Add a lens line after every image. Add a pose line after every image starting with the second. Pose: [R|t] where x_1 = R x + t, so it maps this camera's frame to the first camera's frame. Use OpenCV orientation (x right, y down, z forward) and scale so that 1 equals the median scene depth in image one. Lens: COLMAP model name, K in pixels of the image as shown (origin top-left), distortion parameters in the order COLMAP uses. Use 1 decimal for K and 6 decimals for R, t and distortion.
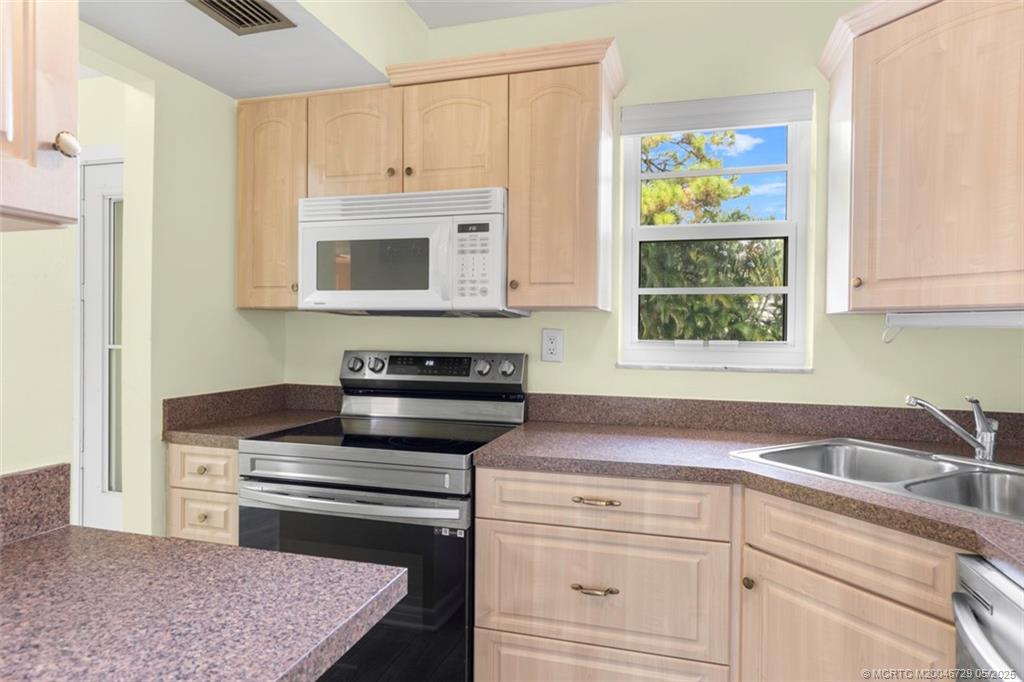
lens RADIAL K [[608.0, 0, 510.1], [0, 608.0, 339.2], [0, 0, 1]] dist [0.002071, 0.001579]
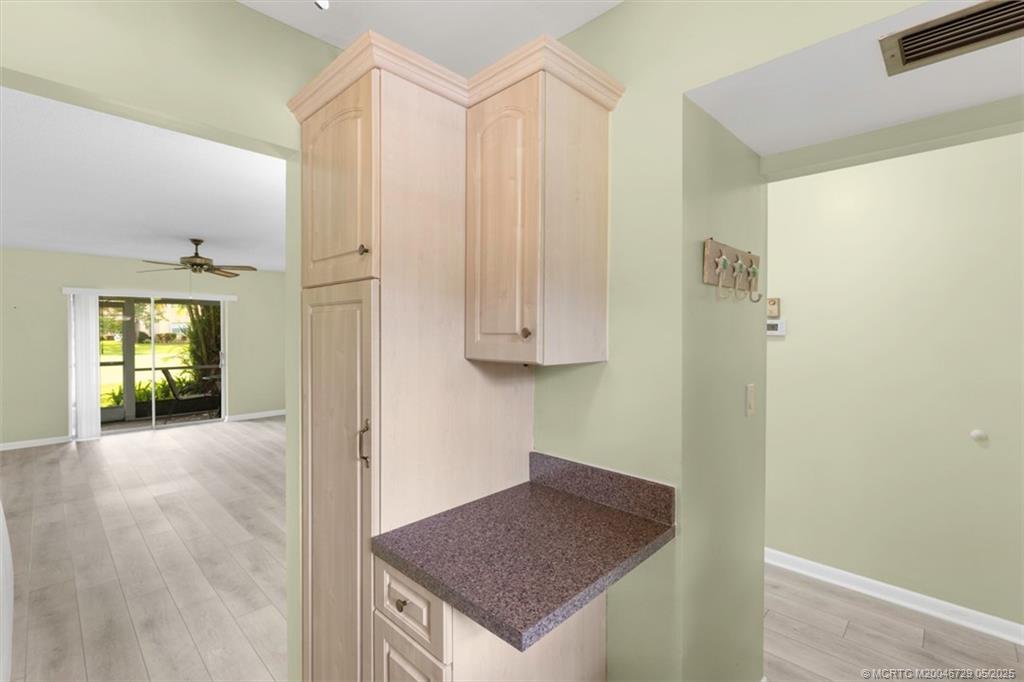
lens RADIAL K [[460.9, 0, 517.1], [0, 460.9, 335.7], [0, 0, 1]] dist [0.007424, 0.000327]
pose [[-0.478083, 0.001330, -0.878313, 0.370034], [-0.016085, 0.999818, 0.010269, -0.138963], [0.878167, 0.019037, -0.477975, 0.776156]]
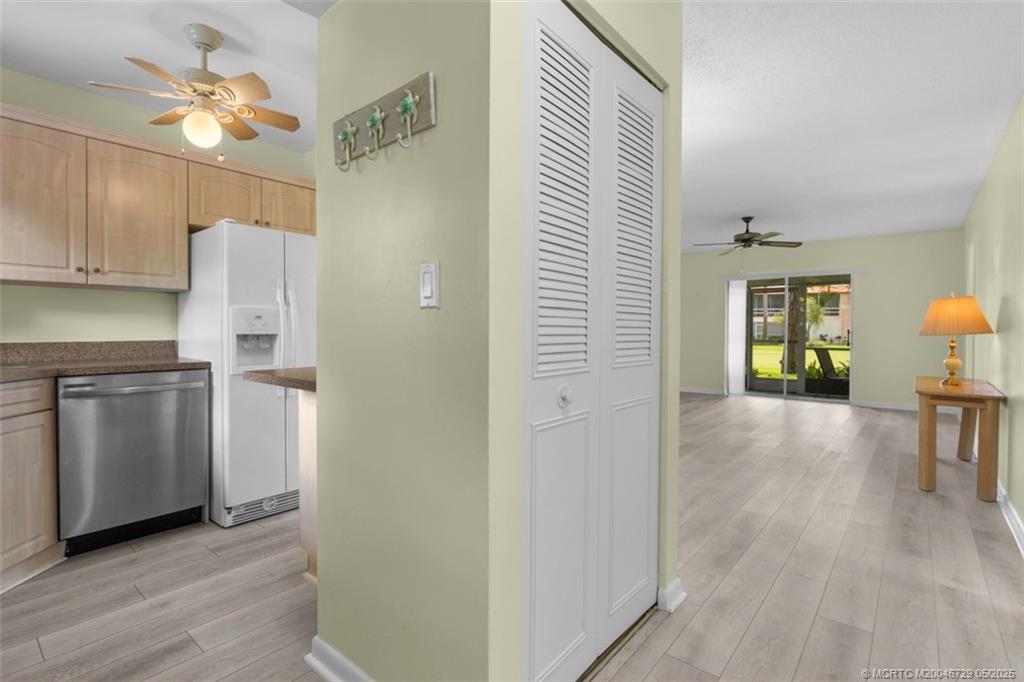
lens RADIAL K [[482.7, 0, 507.9], [0, 482.7, 336.0], [0, 0, 1]] dist [-0.017304, 0.000749]
pose [[-0.907125, -0.019790, 0.420395, -1.214349], [-0.008726, 0.999563, 0.028226, 0.069690], [-0.420770, 0.021936, -0.906902, 1.353513]]
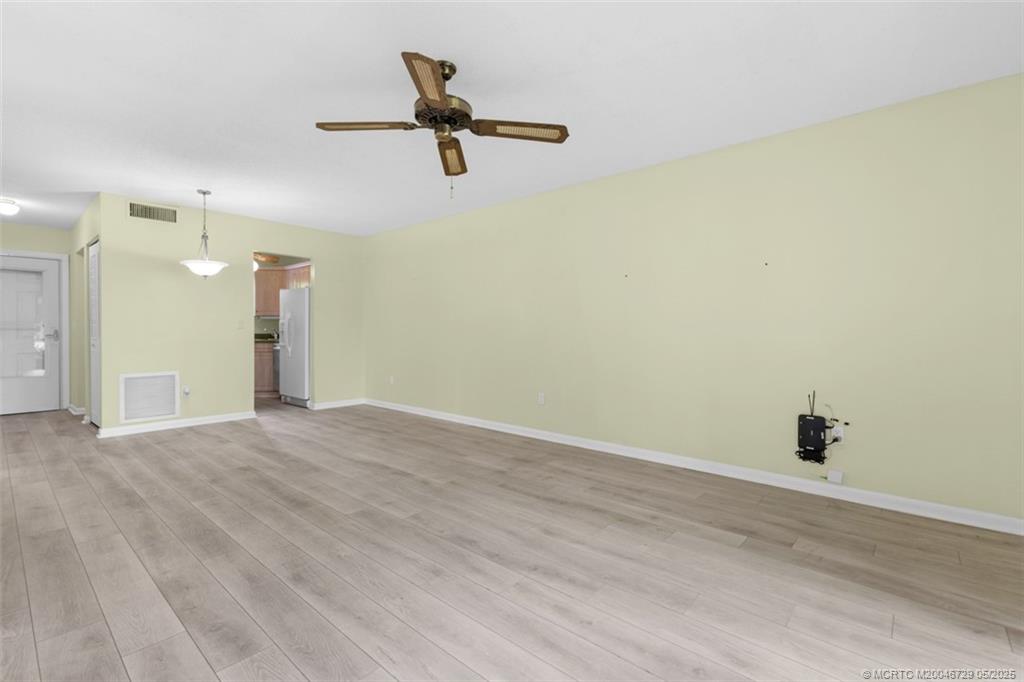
lens RADIAL K [[460.9, 0, 514.8], [0, 460.9, 334.7], [0, 0, 1]] dist [0.007424, 0.000327]
pose [[0.434994, -0.014202, 0.900321, -2.551651], [0.012418, 0.999875, 0.009773, 0.128450], [-0.900348, 0.006929, 0.435116, -3.418210]]
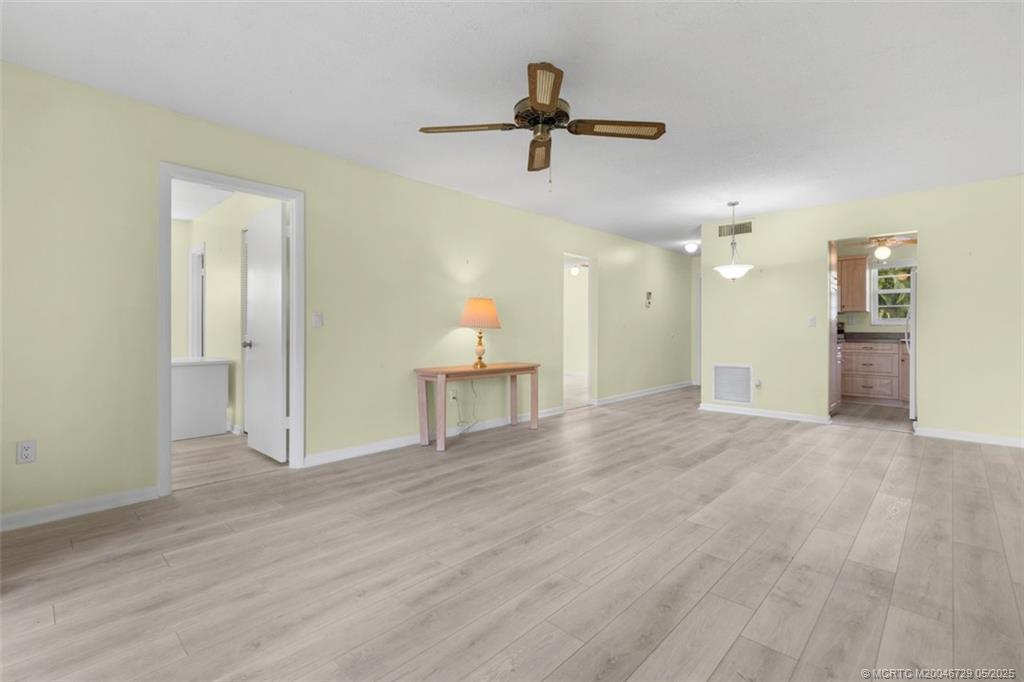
lens RADIAL K [[460.9, 0, 514.1], [0, 460.9, 329.9], [0, 0, 1]] dist [0.007424, 0.000327]
pose [[0.886455, -0.005350, -0.462783, -0.709471], [-0.000079, 0.999931, -0.011710, 0.154588], [0.462814, 0.010417, 0.886394, -3.940220]]
